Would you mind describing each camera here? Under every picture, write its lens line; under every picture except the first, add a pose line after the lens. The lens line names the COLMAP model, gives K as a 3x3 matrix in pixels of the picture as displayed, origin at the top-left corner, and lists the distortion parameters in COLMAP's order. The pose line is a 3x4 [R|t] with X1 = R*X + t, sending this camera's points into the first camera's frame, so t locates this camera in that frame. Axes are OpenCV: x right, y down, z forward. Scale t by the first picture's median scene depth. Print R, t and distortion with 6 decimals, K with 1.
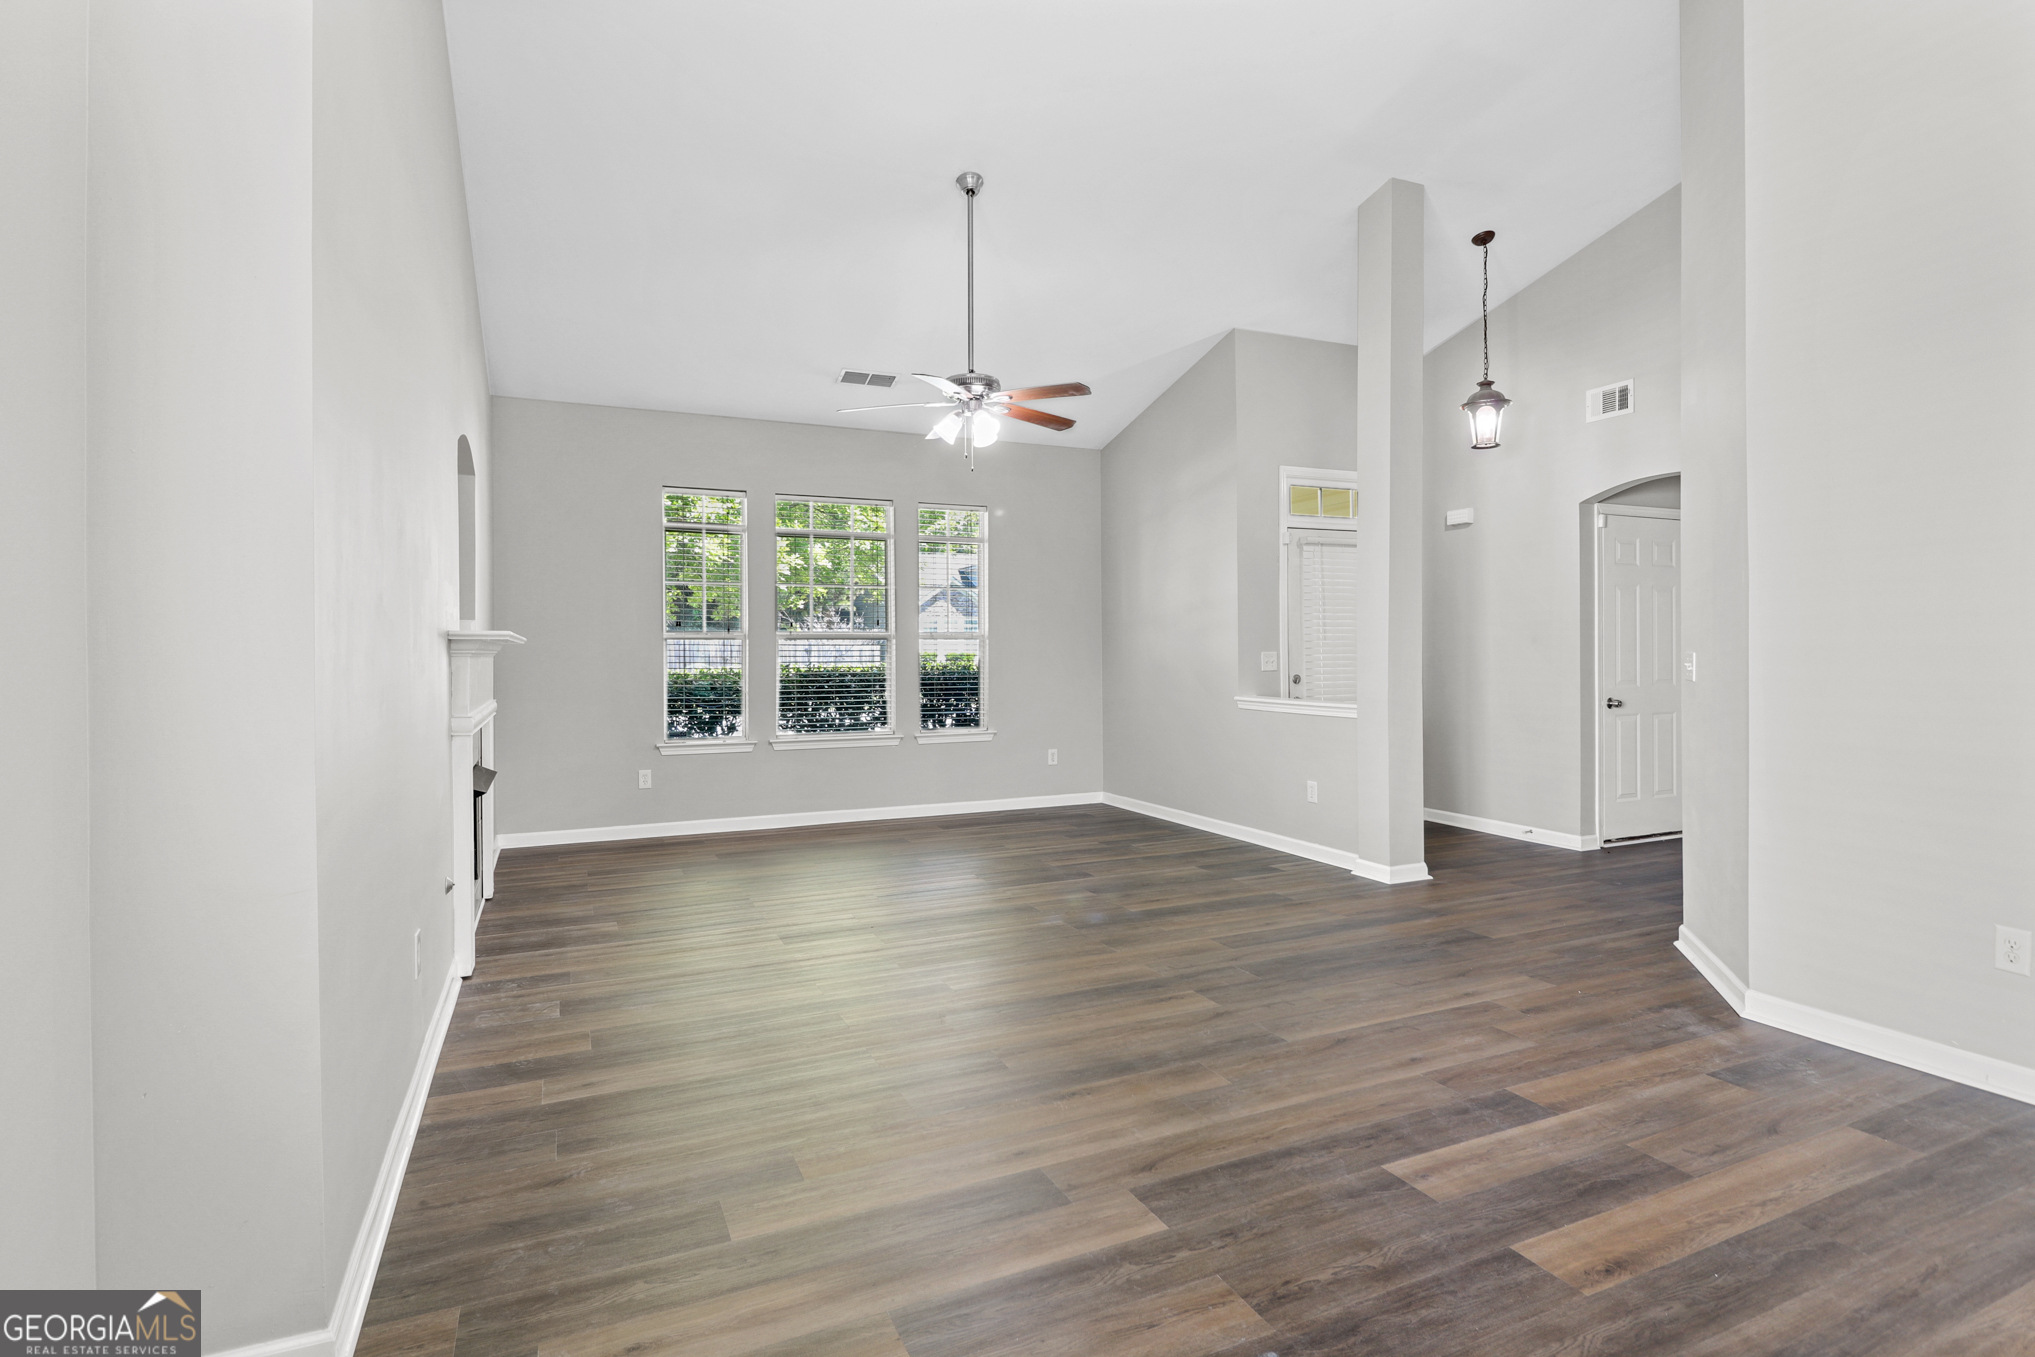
lens RADIAL K [[1007.2, 0, 1007.9], [0, 1007.2, 649.6], [0, 0, 1]] dist [-0.001023, -0.005813]
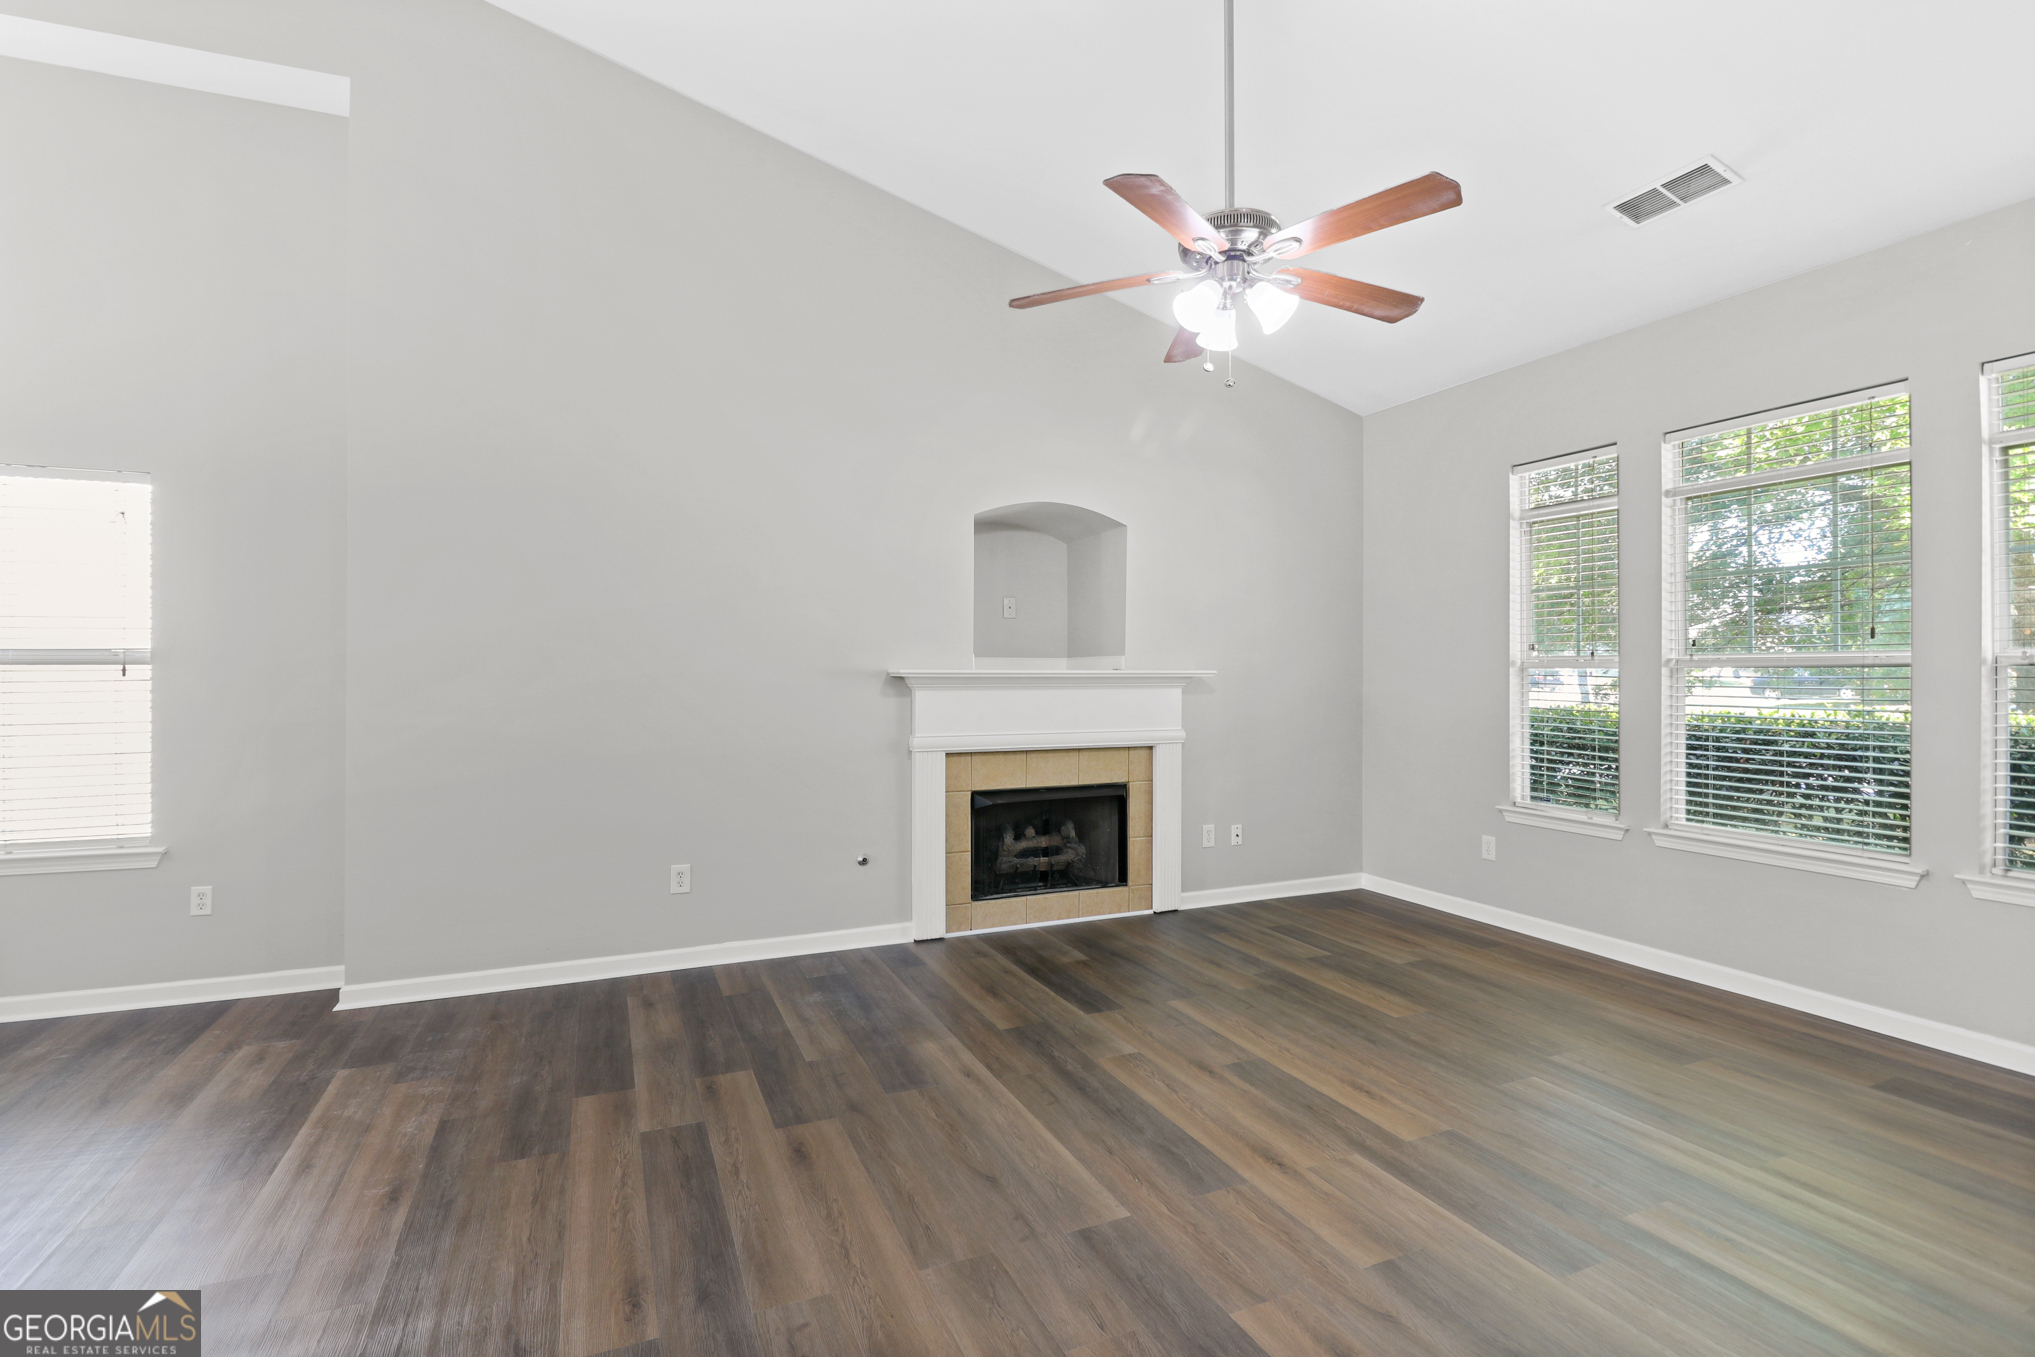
lens RADIAL K [[942.3, 0, 1019.9], [0, 942.3, 661.7], [0, 0, 1]] dist [-0.002319, -0.009253]
pose [[-0.002369, -0.004805, -0.999986, 0.956708], [0.000904, 0.999988, -0.004807, -0.030992], [0.999997, -0.000915, -0.002365, 1.661515]]
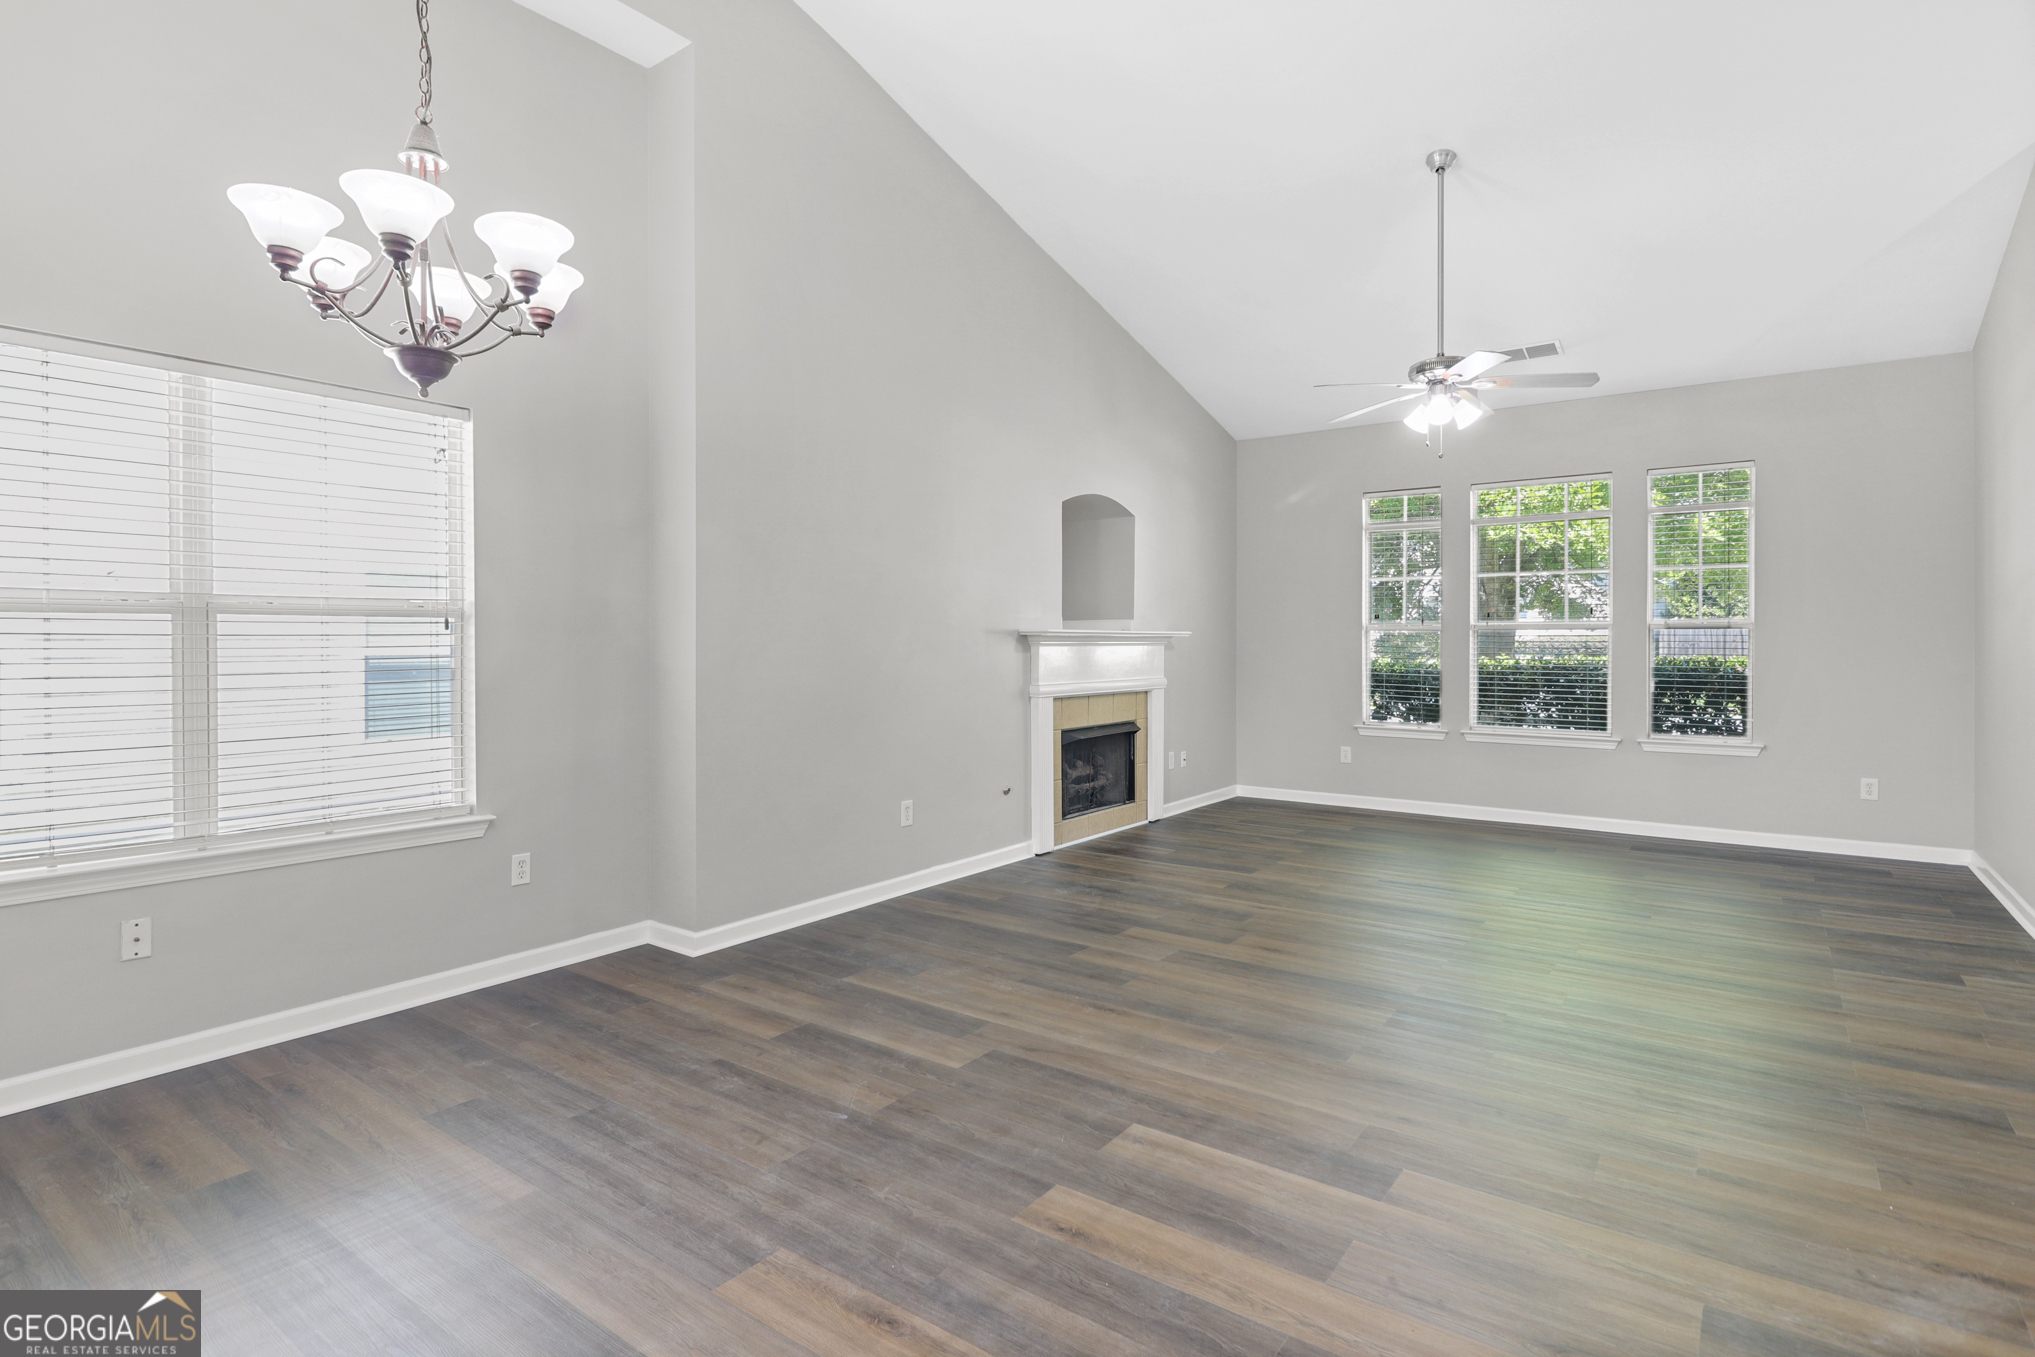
lens RADIAL K [[1007.2, 0, 1025.3], [0, 1007.2, 637.4], [0, 0, 1]] dist [-0.001023, -0.005813]
pose [[0.498641, 0.002613, -0.866805, 1.140164], [-0.002186, 0.999996, 0.001757, -0.010378], [0.866806, 0.001019, 0.498645, 0.325758]]
